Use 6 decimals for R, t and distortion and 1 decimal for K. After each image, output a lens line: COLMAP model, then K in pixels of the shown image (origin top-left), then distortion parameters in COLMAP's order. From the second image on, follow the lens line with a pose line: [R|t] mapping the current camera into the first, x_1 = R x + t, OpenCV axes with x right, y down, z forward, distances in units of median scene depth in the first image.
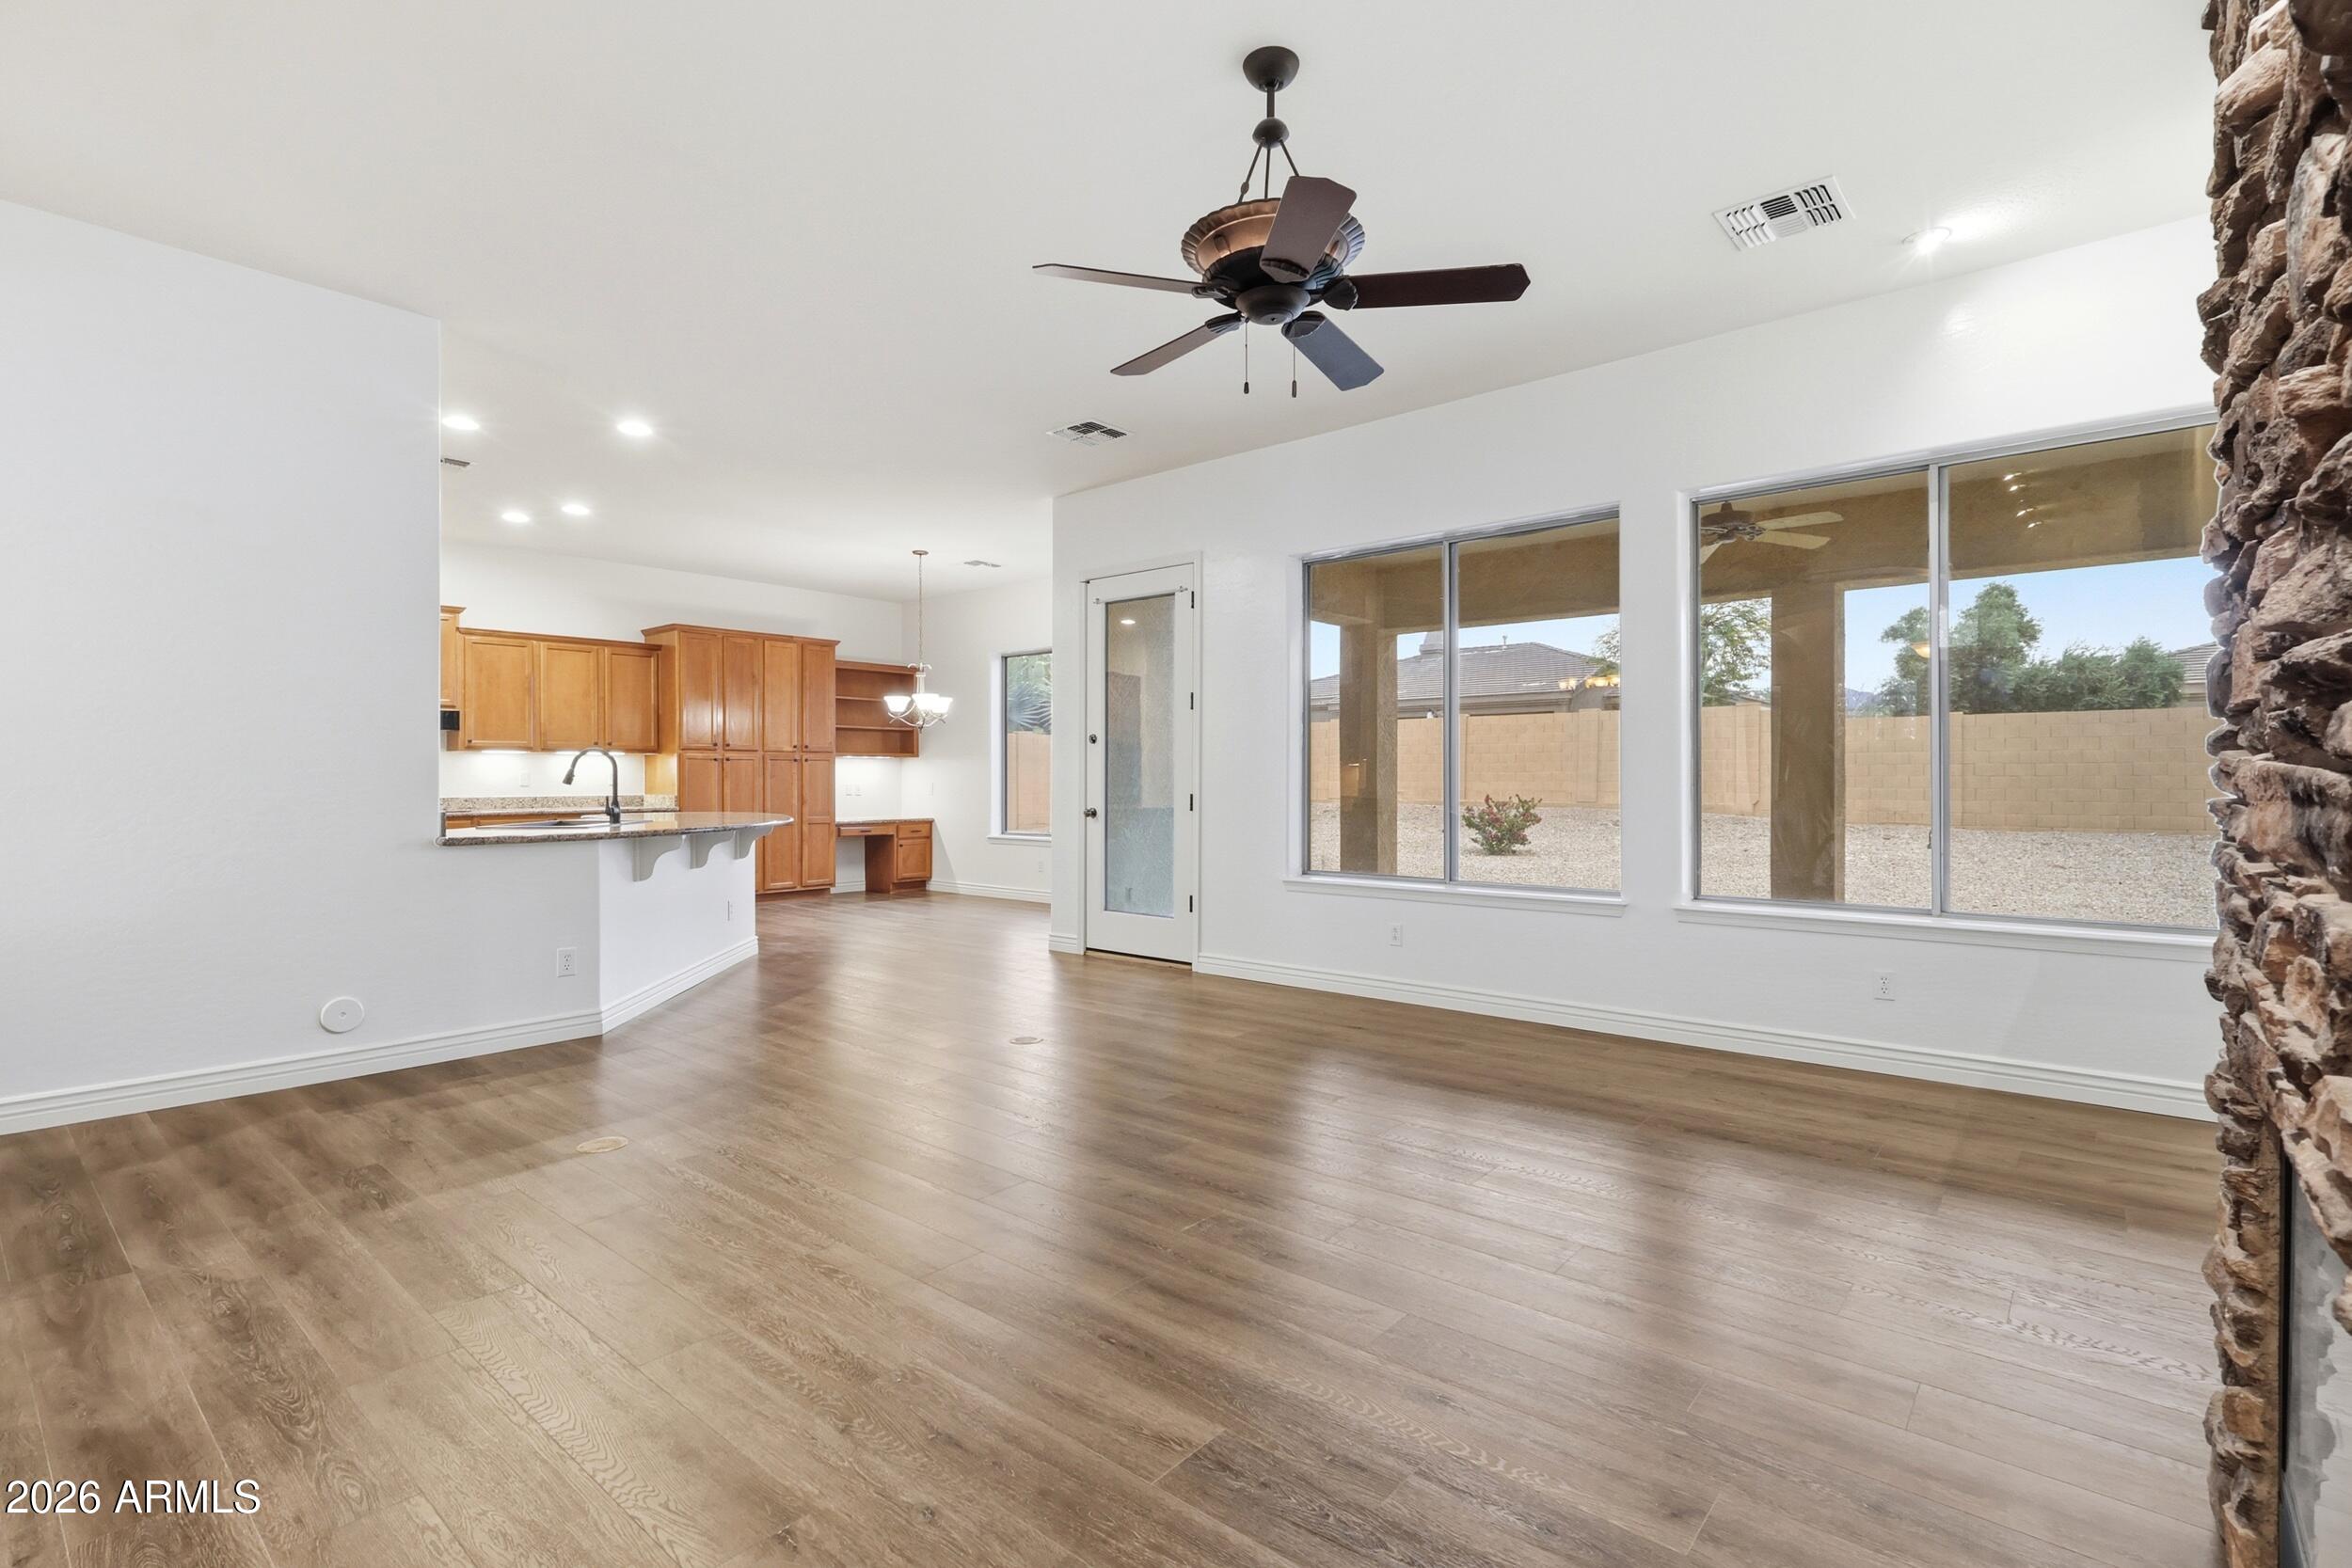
lens RADIAL K [[1114.3, 0, 1165.8], [0, 1114.3, 781.1], [0, 0, 1]] dist [0.002991, 0.000259]
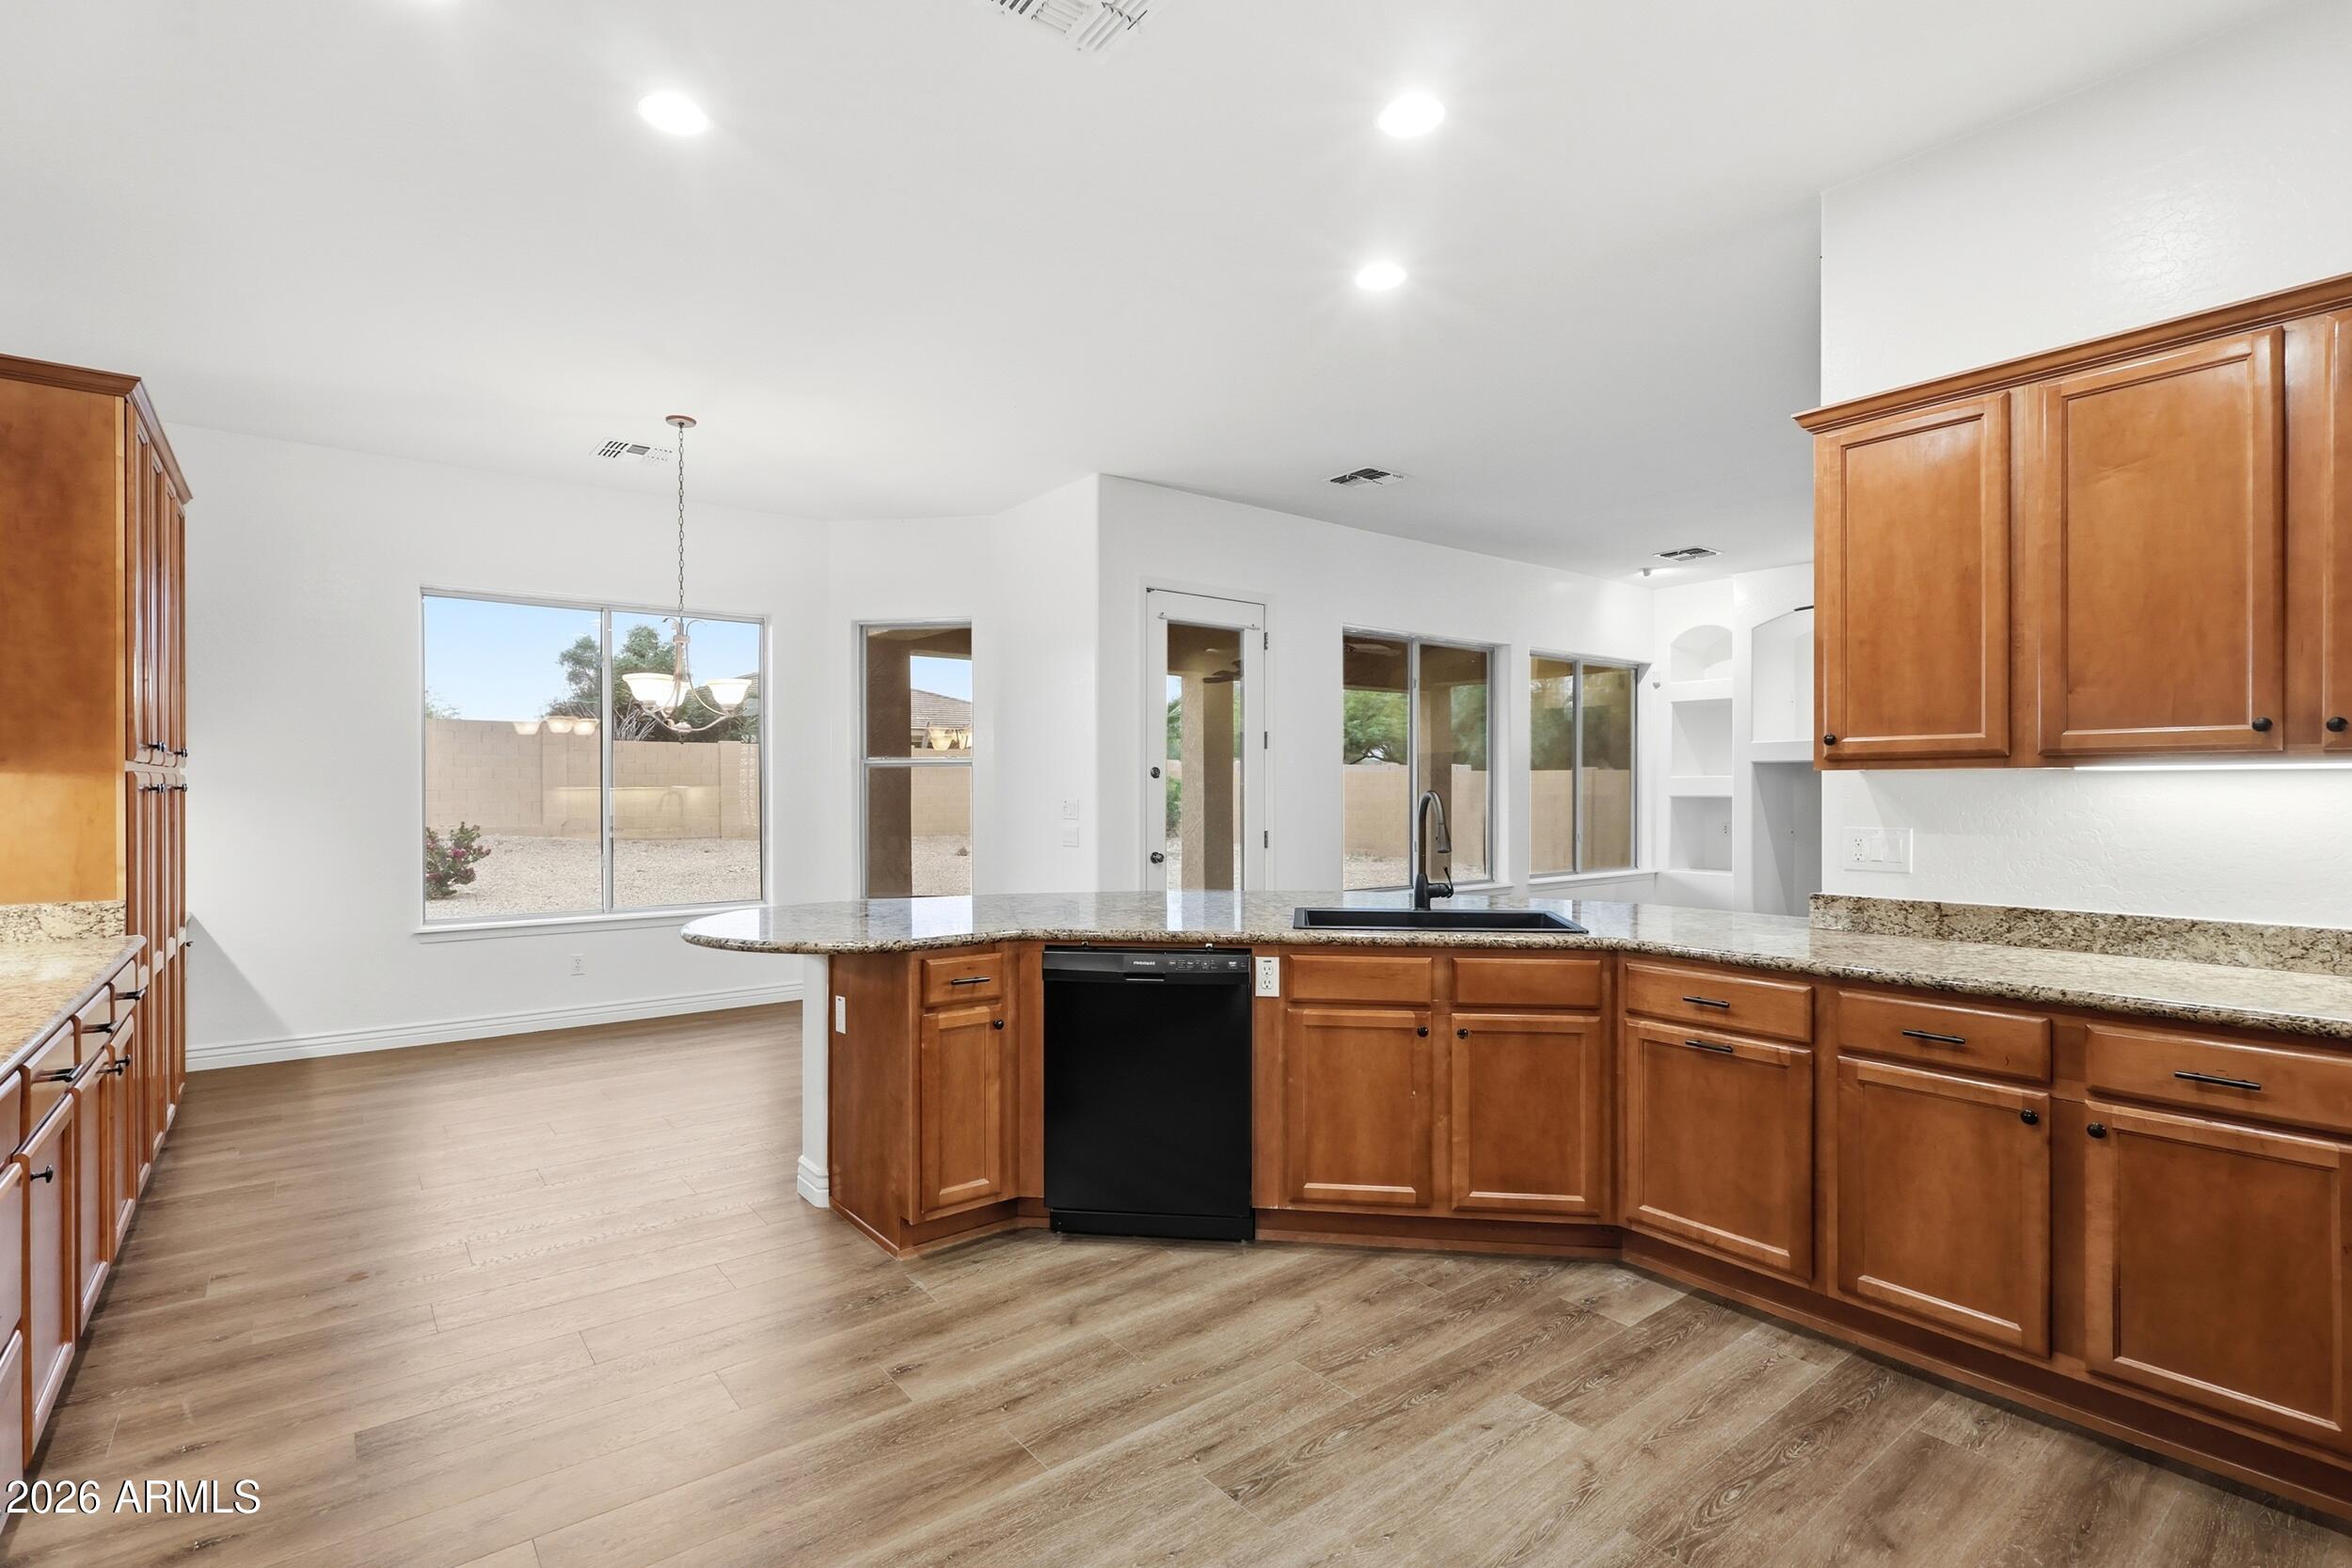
lens RADIAL K [[1114.3, 0, 1166.2], [0, 1114.3, 790.9], [0, 0, 1]] dist [0.002991, 0.000259]
pose [[0.199097, 0.000245, 0.979980, -0.917776], [0.000964, 0.999999, -0.000445, -0.022986], [-0.979979, 0.001034, 0.199097, 0.818850]]
